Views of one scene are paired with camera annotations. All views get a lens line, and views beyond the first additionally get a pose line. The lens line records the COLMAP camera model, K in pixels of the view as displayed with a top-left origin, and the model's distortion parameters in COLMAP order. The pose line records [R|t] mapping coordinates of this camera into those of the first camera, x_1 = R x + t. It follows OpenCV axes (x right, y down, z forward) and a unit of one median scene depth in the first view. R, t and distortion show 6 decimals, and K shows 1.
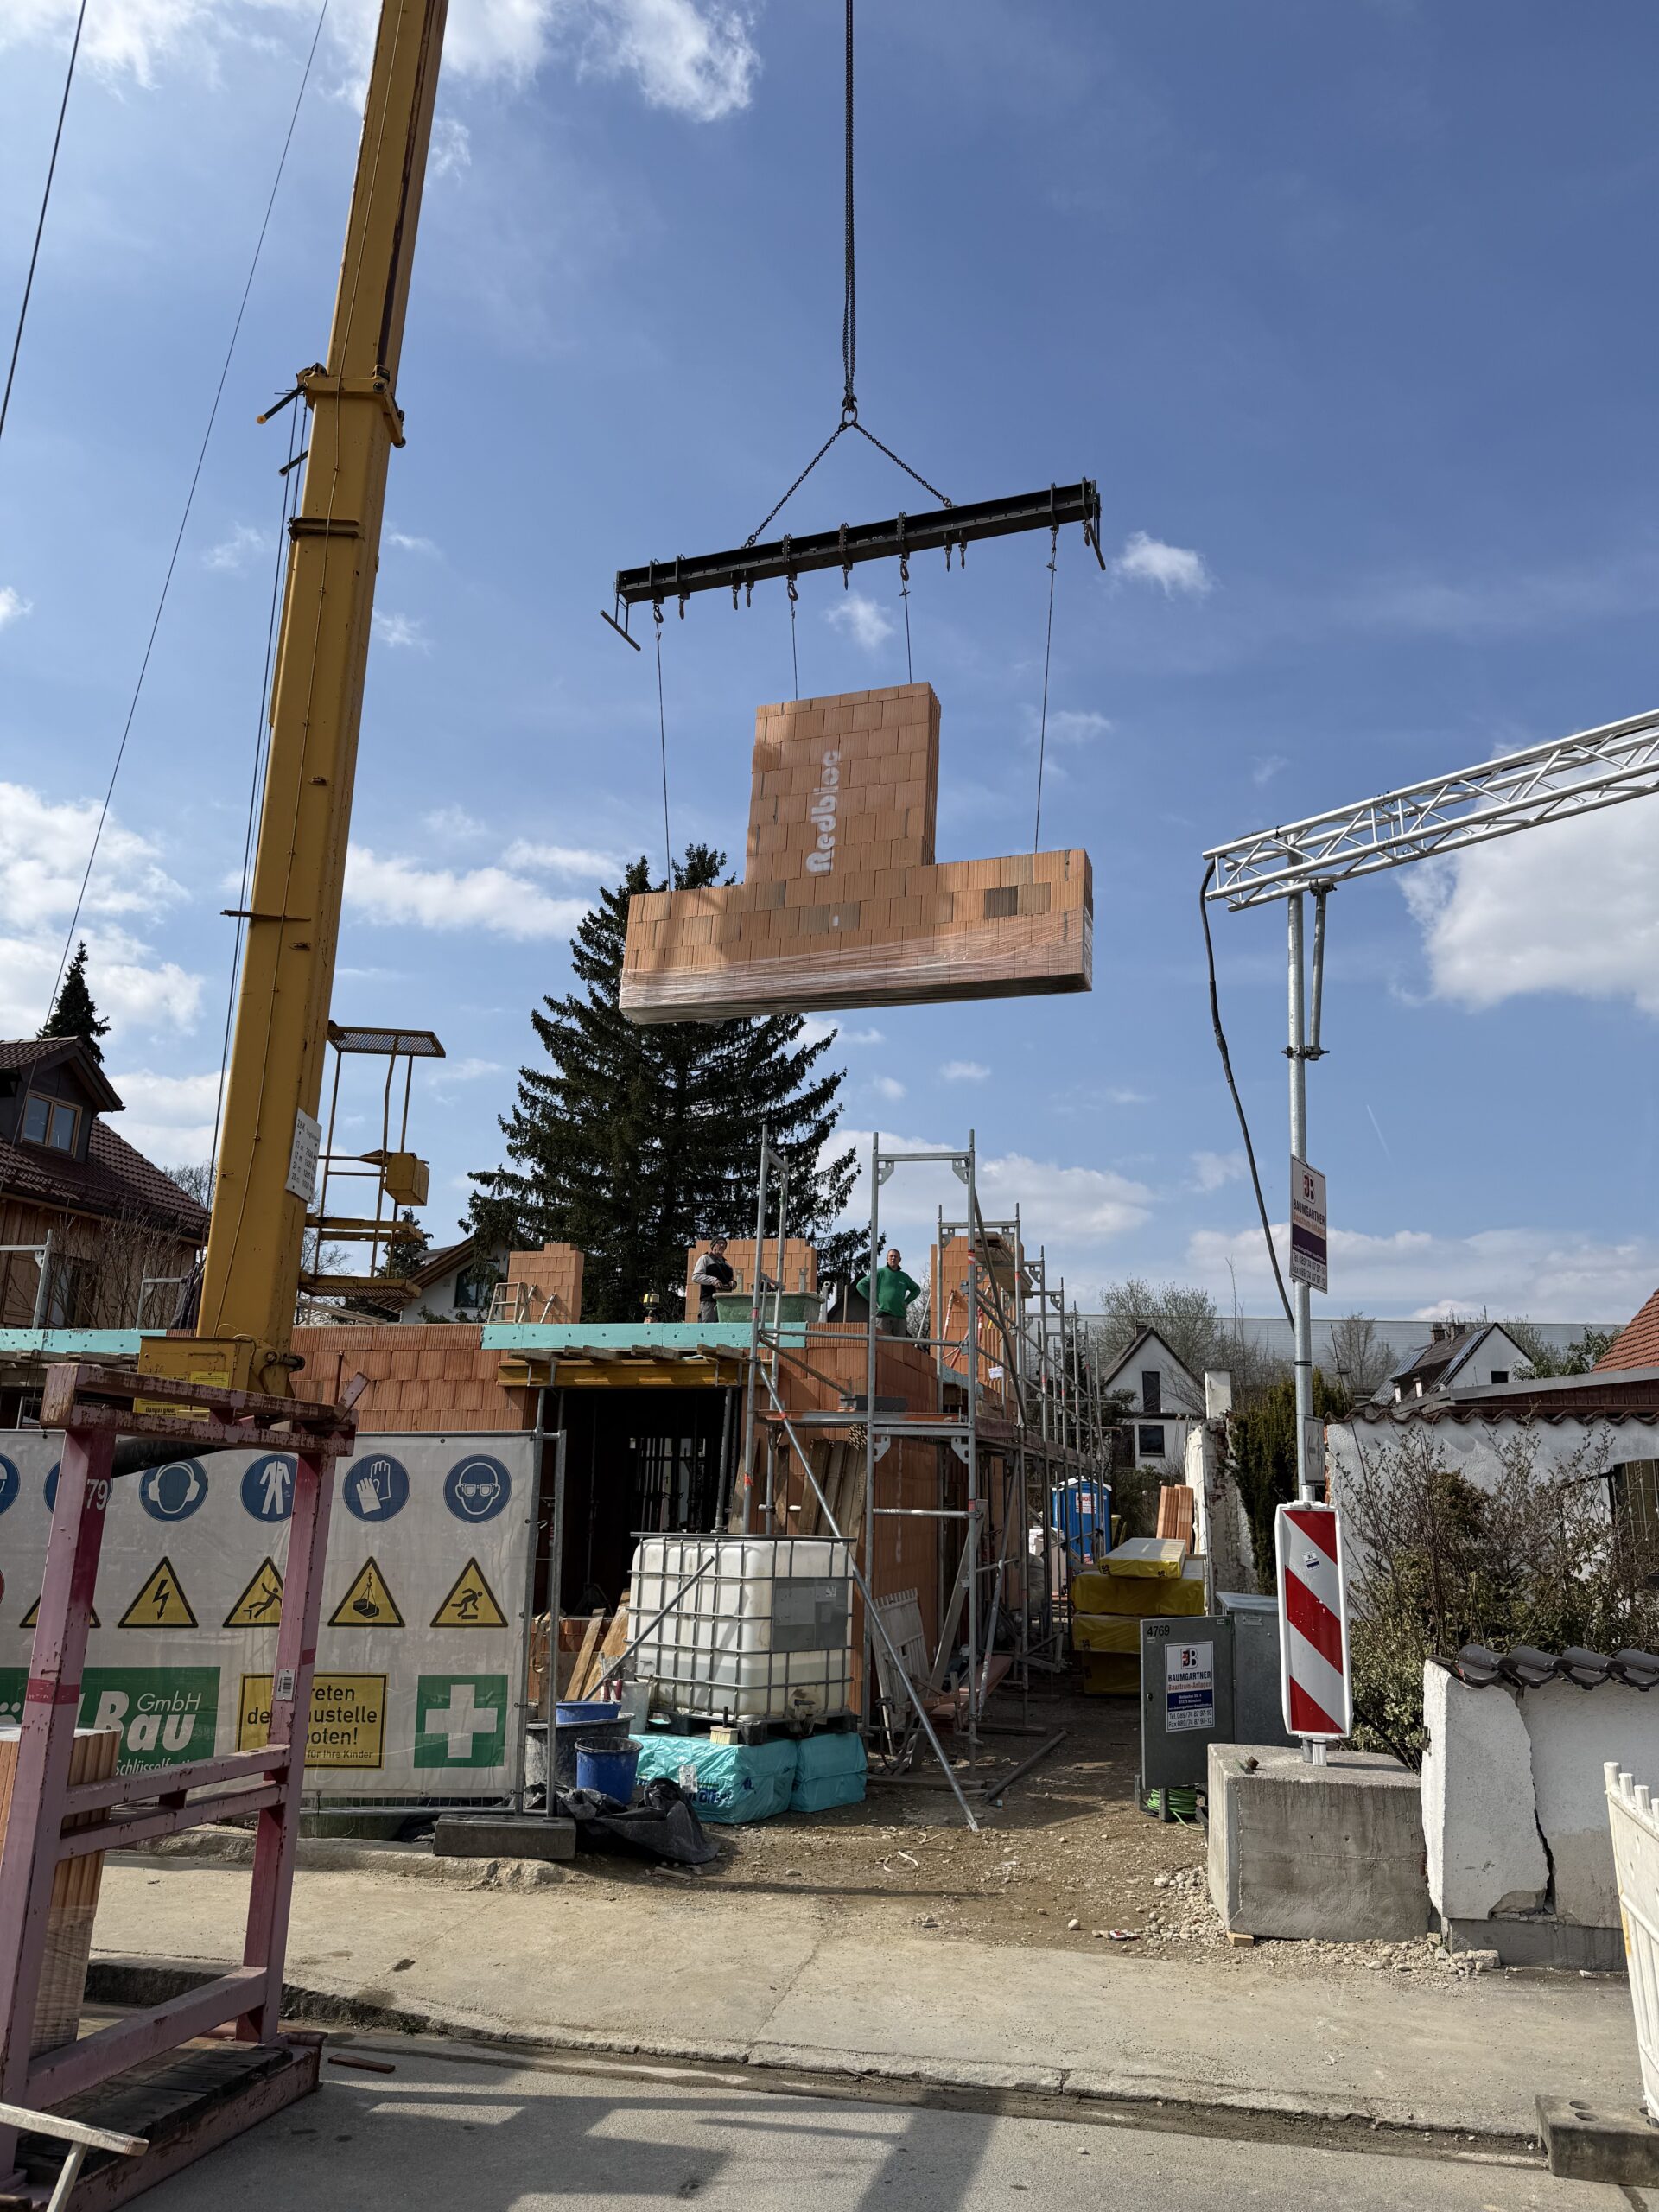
lens RADIAL K [[1538.4, 0, 861.4], [0, 1538.4, 1083.0], [0, 0, 1]] dist [0.098015, -0.164661]
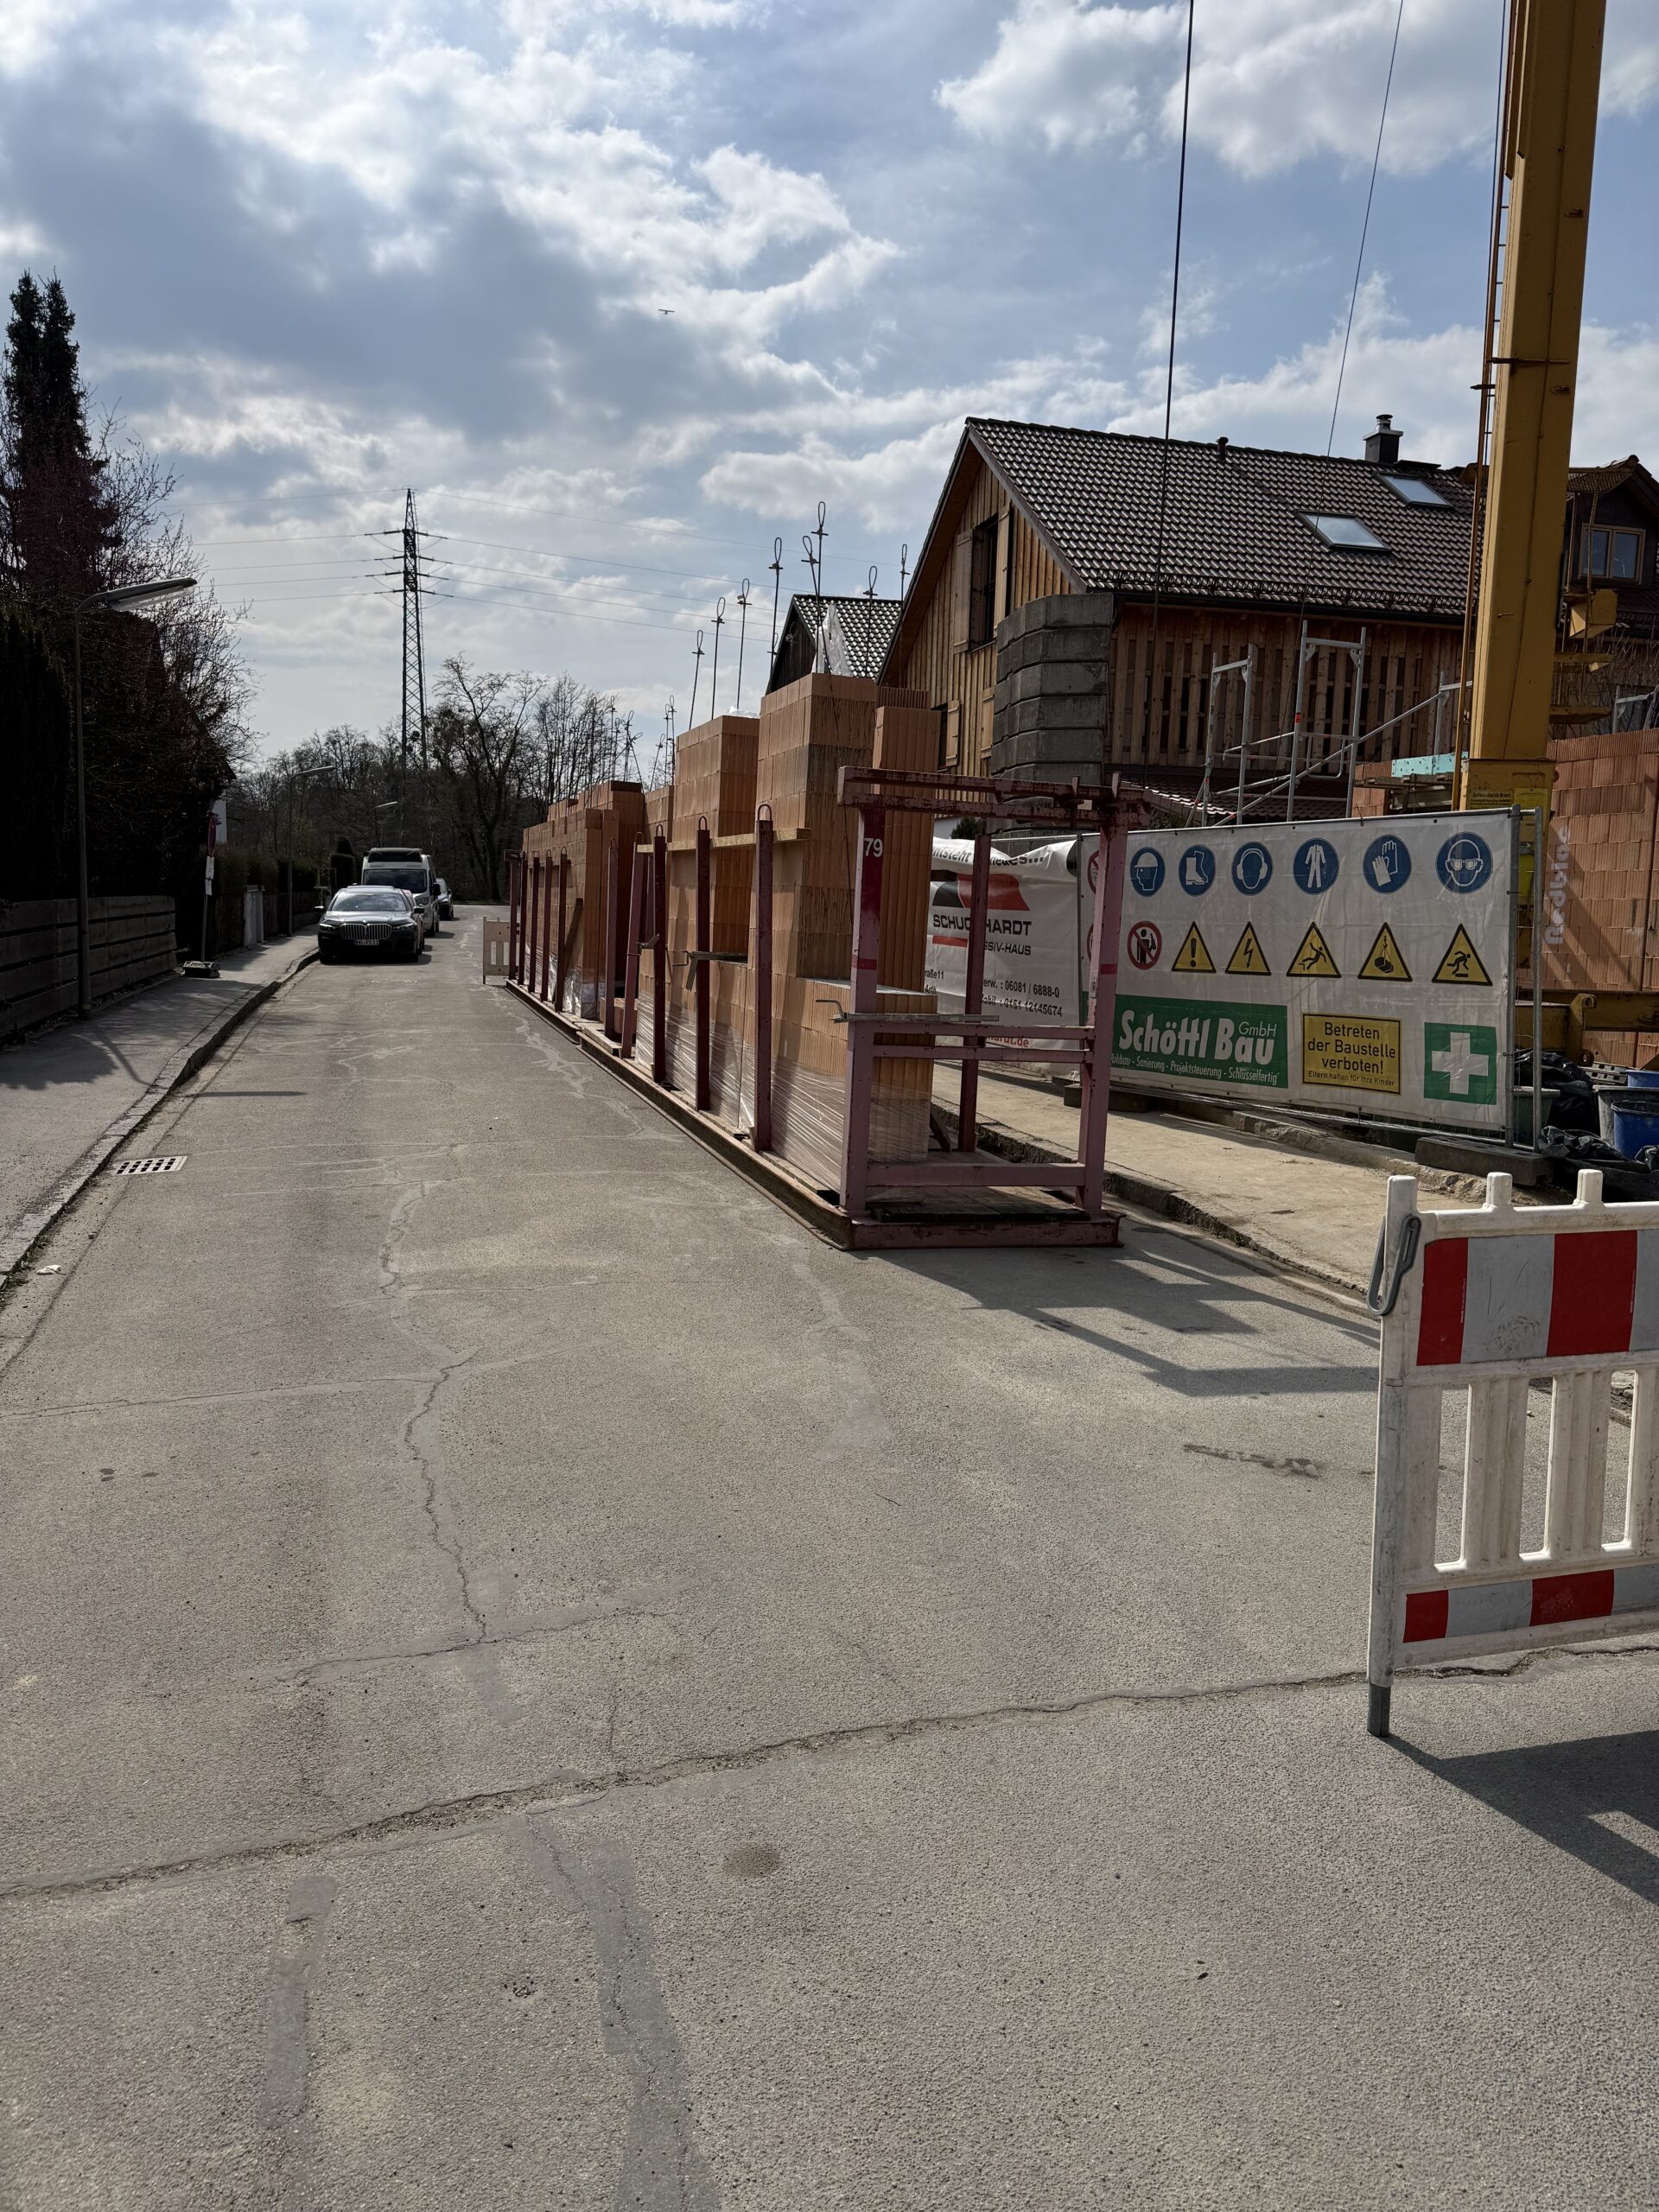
lens RADIAL K [[1550.9, 0, 831.5], [0, 1550.9, 1093.1], [0, 0, 1]] dist [0.103982, -0.141593]
pose [[0.482404, 0.100081, -0.870213, 0.491014], [0.209222, 0.951532, 0.225416, 0.072873], [0.850595, -0.290809, 0.438084, 0.099584]]
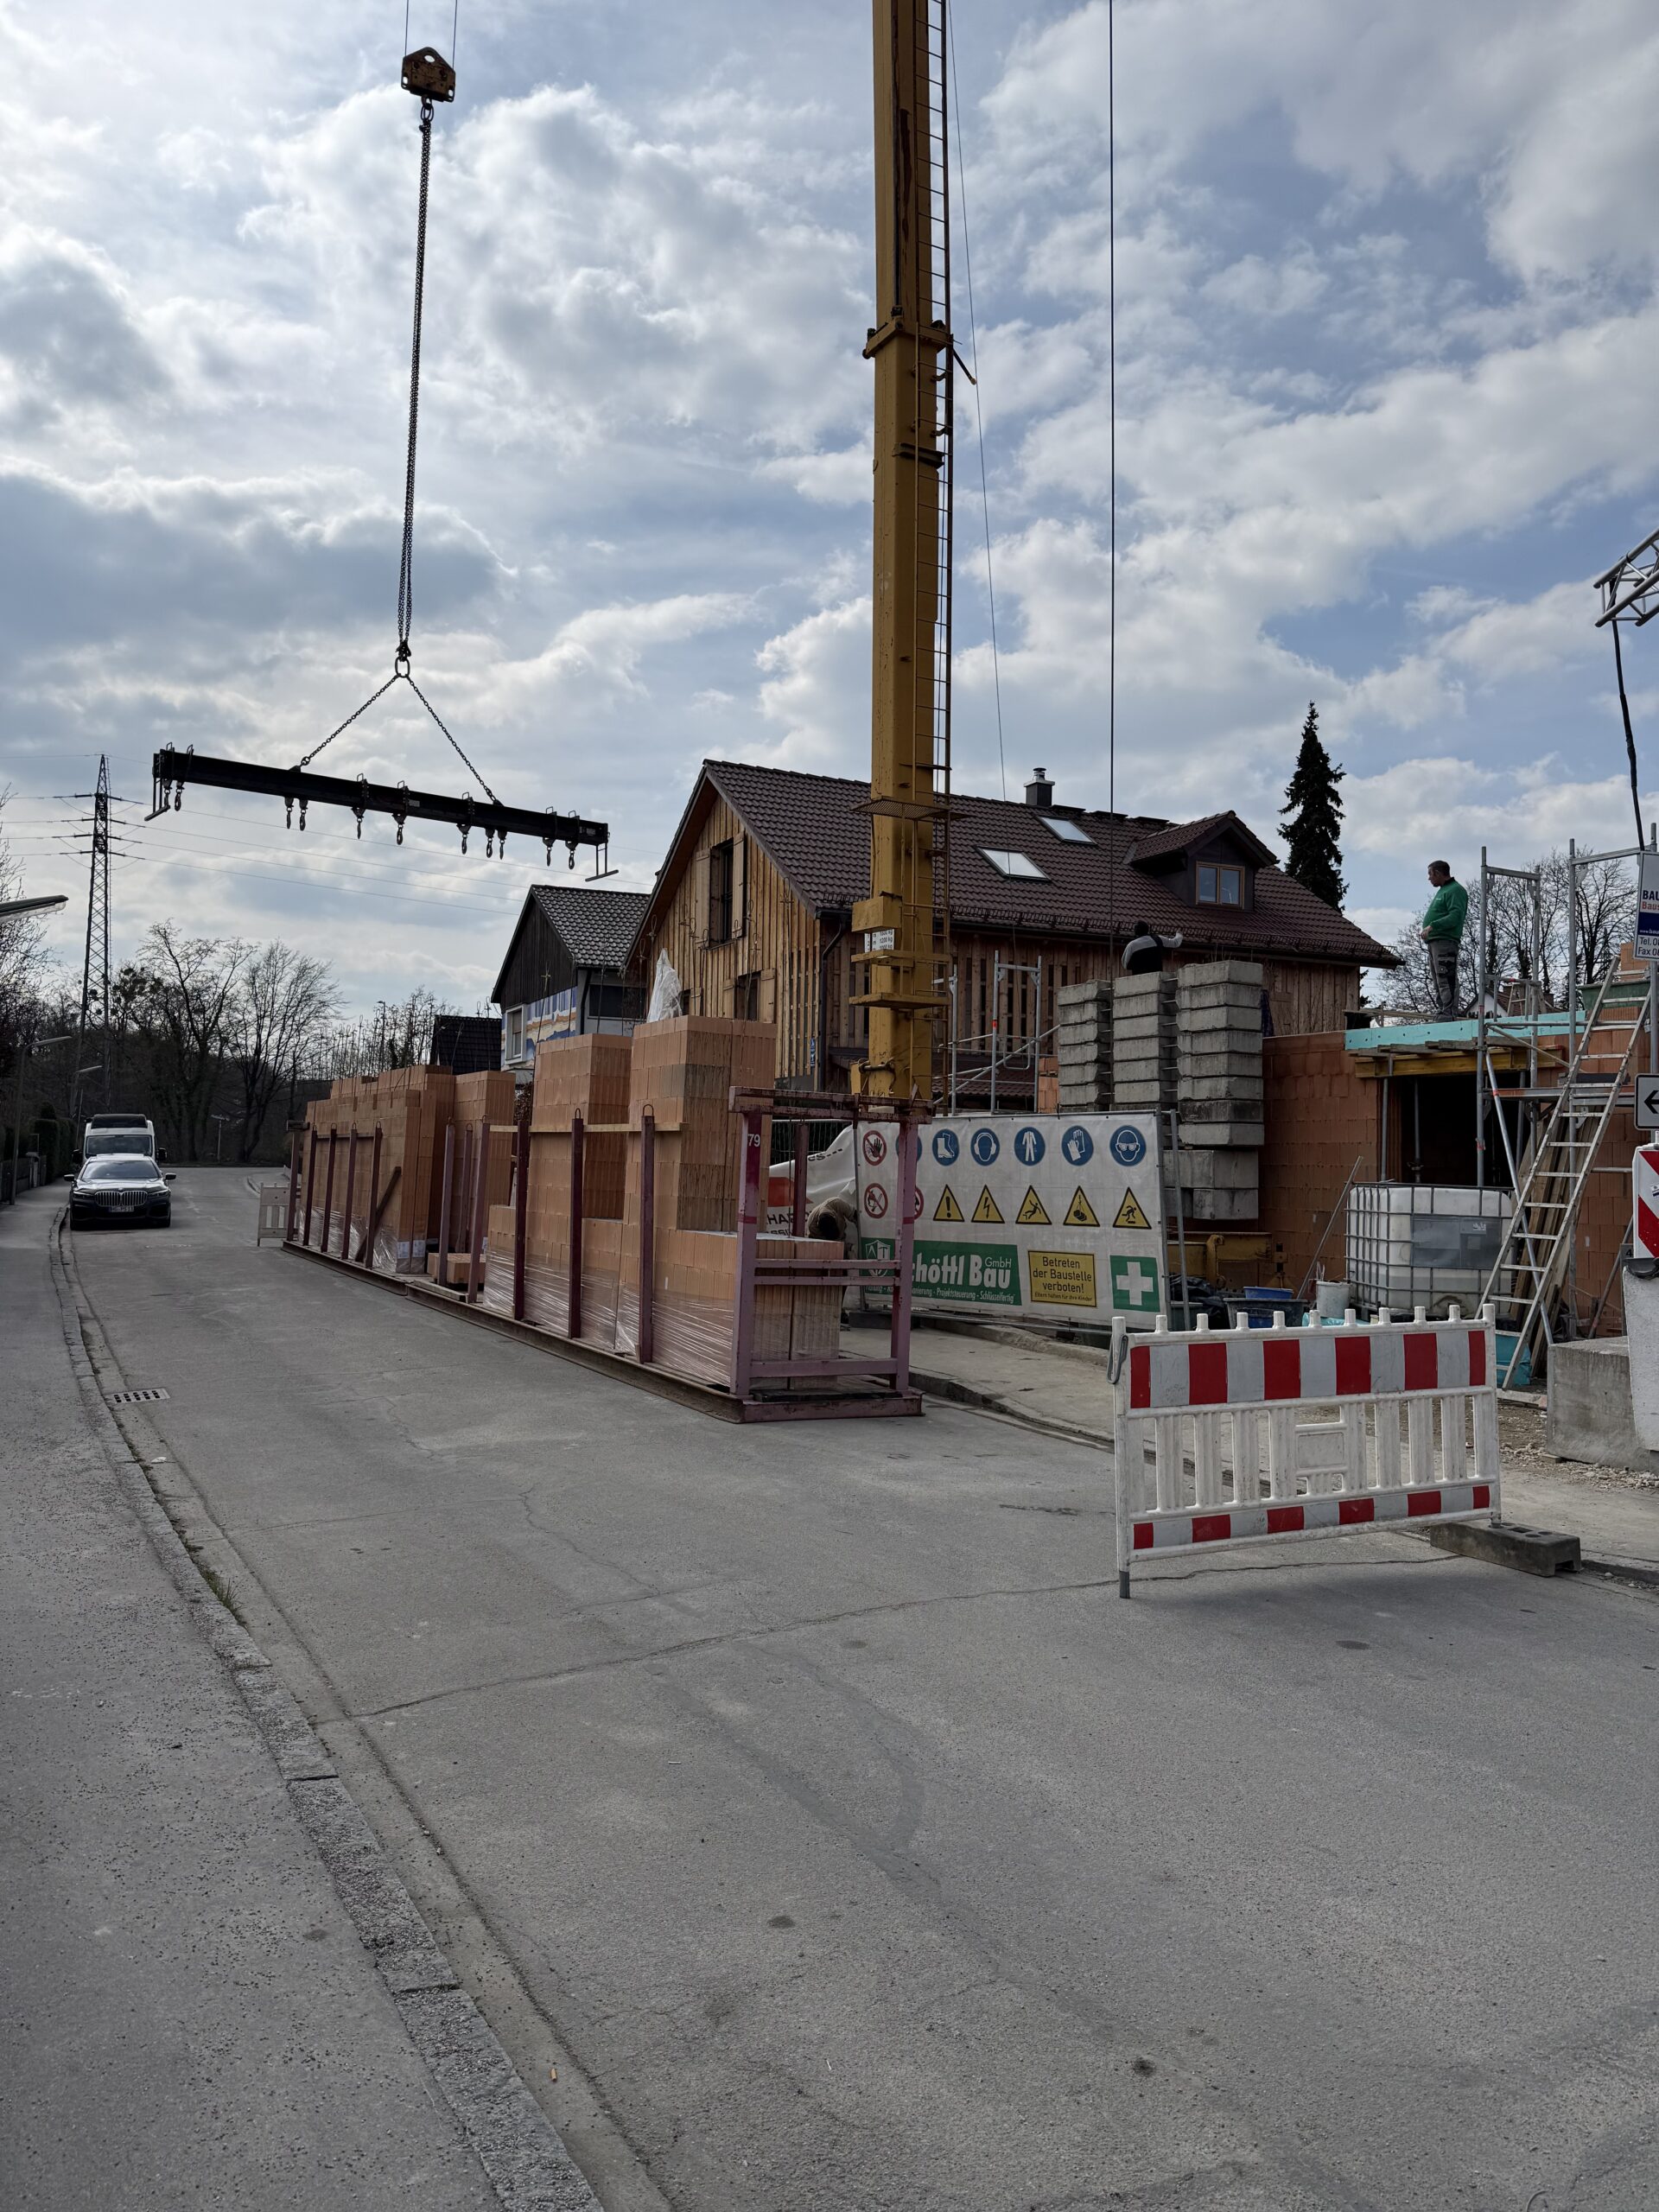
lens RADIAL K [[1545.0, 0, 837.8], [0, 1545.0, 1095.4], [0, 0, 1]] dist [0.192851, -0.415809]
pose [[0.646212, -0.041216, -0.762044, 0.748412], [0.191481, 0.975355, 0.109622, -0.019082], [0.738745, -0.216756, 0.638179, -0.212444]]
